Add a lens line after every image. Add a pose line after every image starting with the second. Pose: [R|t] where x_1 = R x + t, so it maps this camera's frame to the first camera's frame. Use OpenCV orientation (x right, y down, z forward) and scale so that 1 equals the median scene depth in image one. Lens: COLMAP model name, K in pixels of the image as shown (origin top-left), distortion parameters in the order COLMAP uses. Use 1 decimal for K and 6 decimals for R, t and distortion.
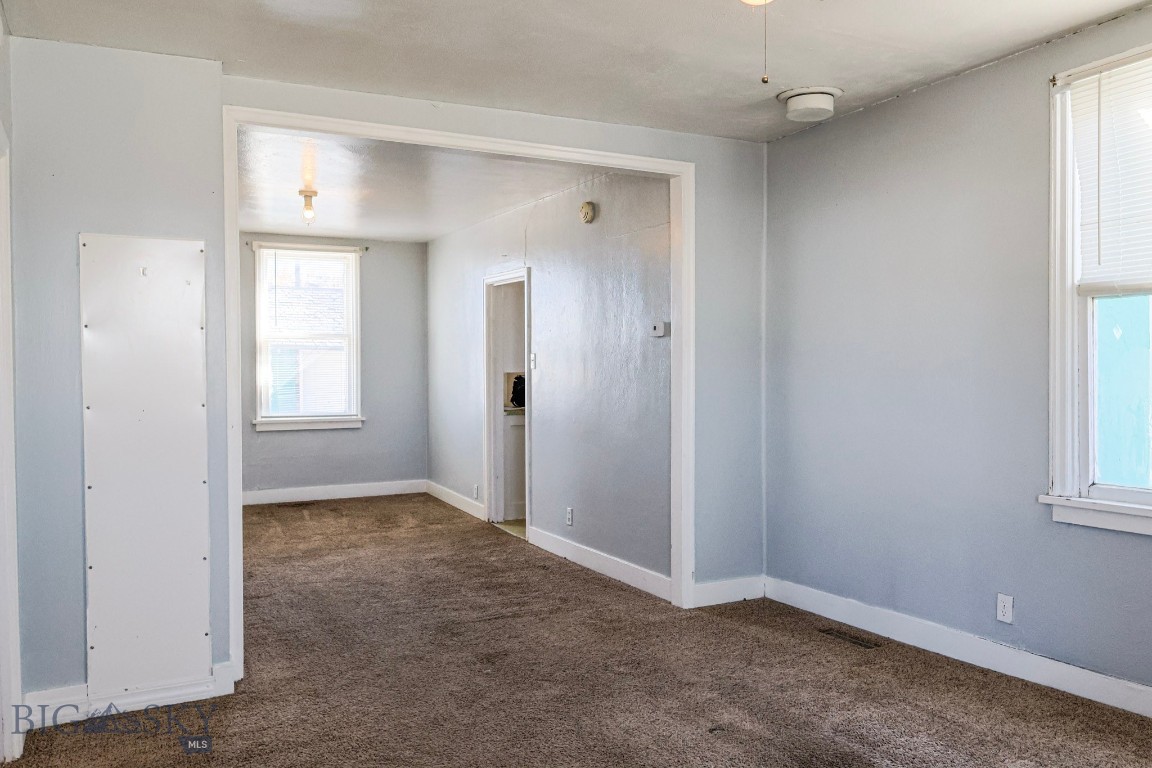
lens RADIAL K [[918.9, 0, 572.1], [0, 918.9, 384.5], [0, 0, 1]] dist [0.010333, 0.001351]
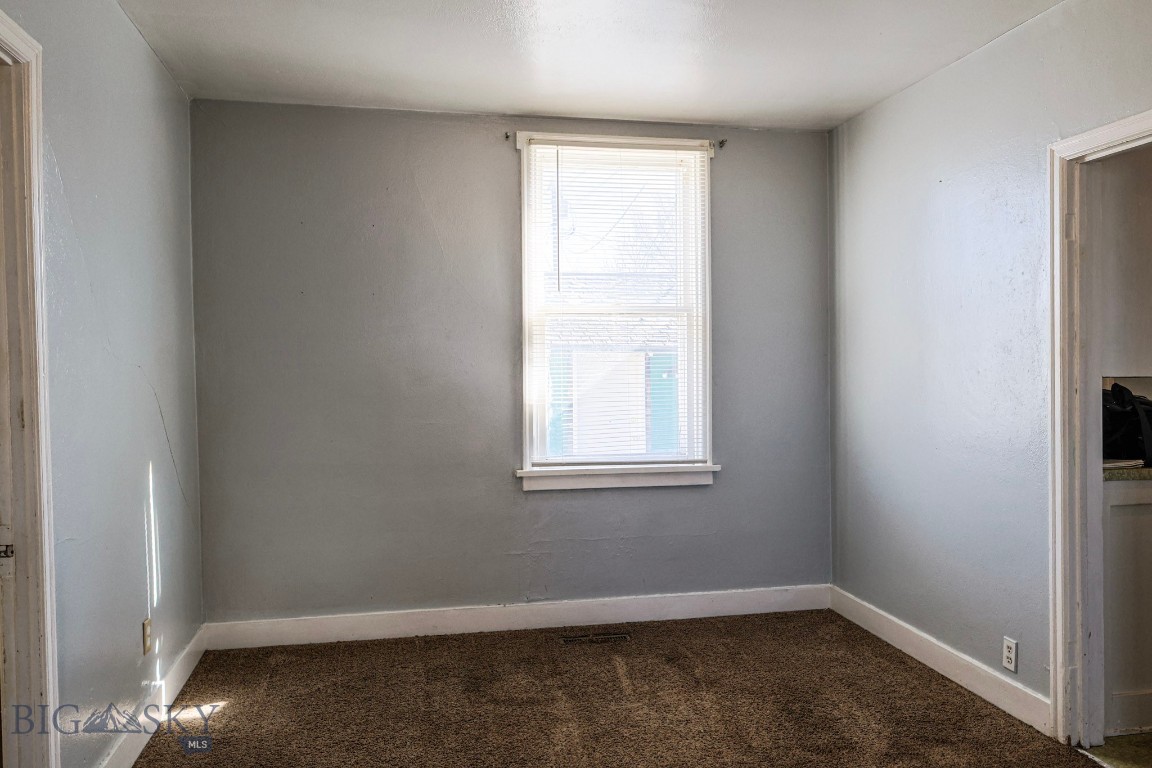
lens RADIAL K [[918.9, 0, 572.1], [0, 918.9, 384.5], [0, 0, 1]] dist [0.010333, 0.001351]
pose [[0.965186, -0.002953, -0.261548, -0.193937], [0.000096, 0.999940, -0.010933, -0.005169], [0.261565, 0.010527, 0.965128, 0.542599]]
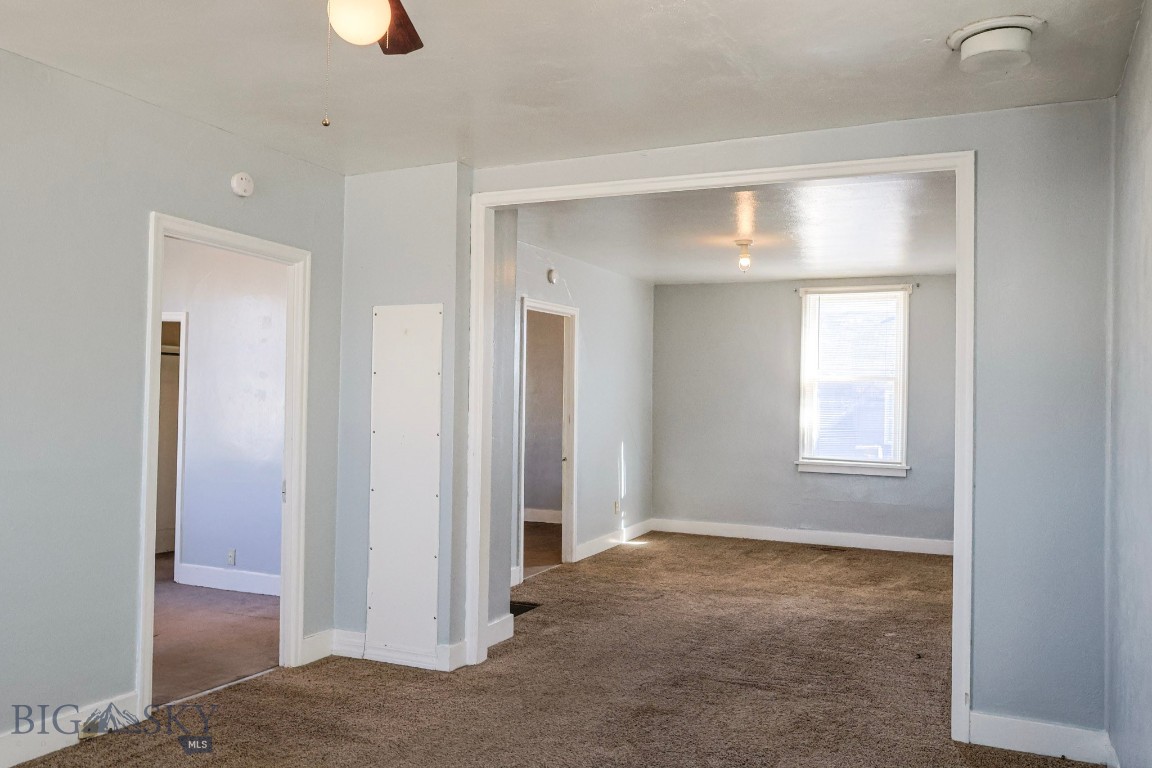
lens RADIAL K [[918.9, 0, 572.1], [0, 918.9, 384.5], [0, 0, 1]] dist [0.010333, 0.001351]
pose [[0.611092, 0.001839, -0.791557, 0.344753], [-0.039043, 0.998850, -0.027821, -0.008598], [0.790596, 0.047906, 0.610461, 0.182262]]
